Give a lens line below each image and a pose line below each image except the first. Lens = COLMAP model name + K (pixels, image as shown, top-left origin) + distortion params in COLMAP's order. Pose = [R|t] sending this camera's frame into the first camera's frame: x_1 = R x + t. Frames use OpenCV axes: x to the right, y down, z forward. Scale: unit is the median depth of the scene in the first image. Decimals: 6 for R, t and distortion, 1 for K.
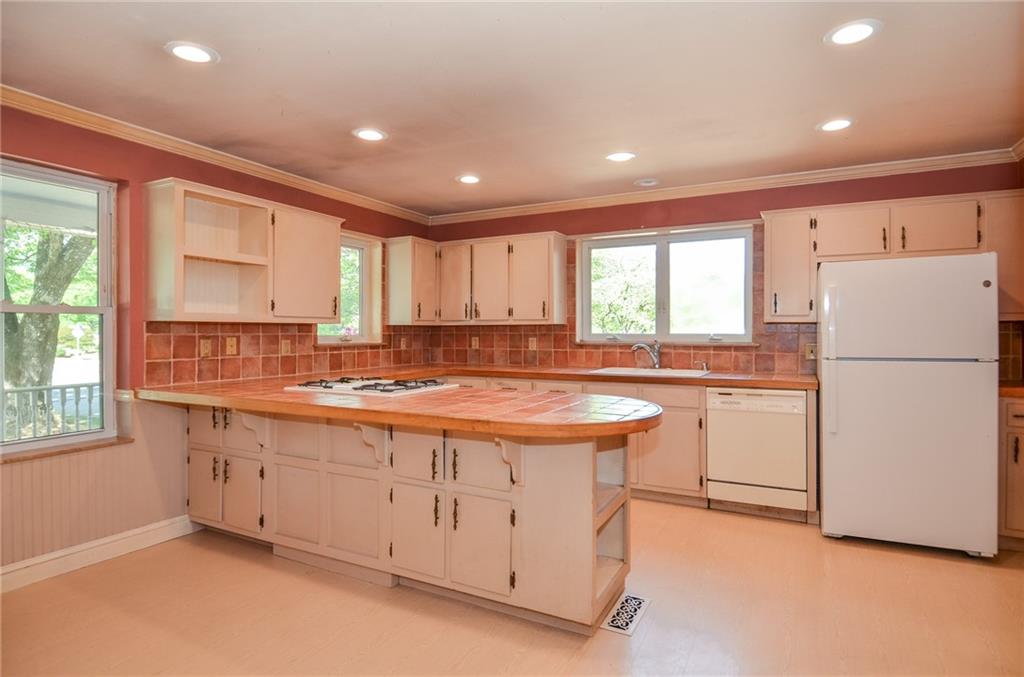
lens RADIAL K [[543.4, 0, 517.6], [0, 543.4, 332.0], [0, 0, 1]] dist [0.034806, -0.041855]
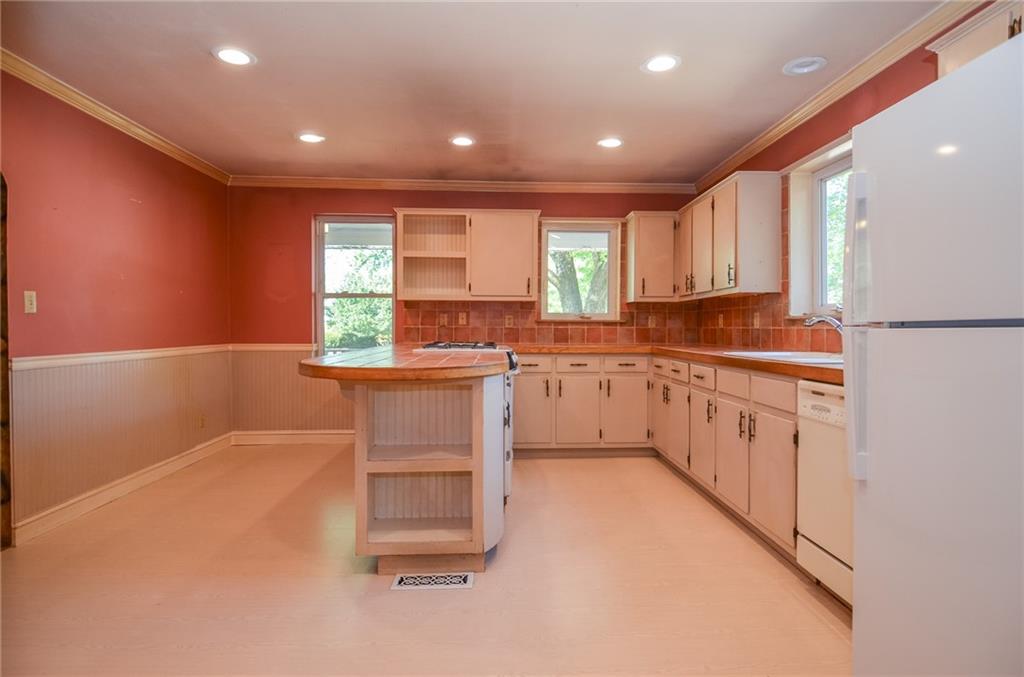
lens RADIAL K [[543.4, 0, 517.6], [0, 543.4, 332.0], [0, 0, 1]] dist [0.034806, -0.041855]
pose [[0.488859, 0.010559, -0.872299, 0.656891], [-0.006004, 0.999944, 0.008740, 0.041040], [0.872342, 0.000964, 0.488895, 0.394591]]
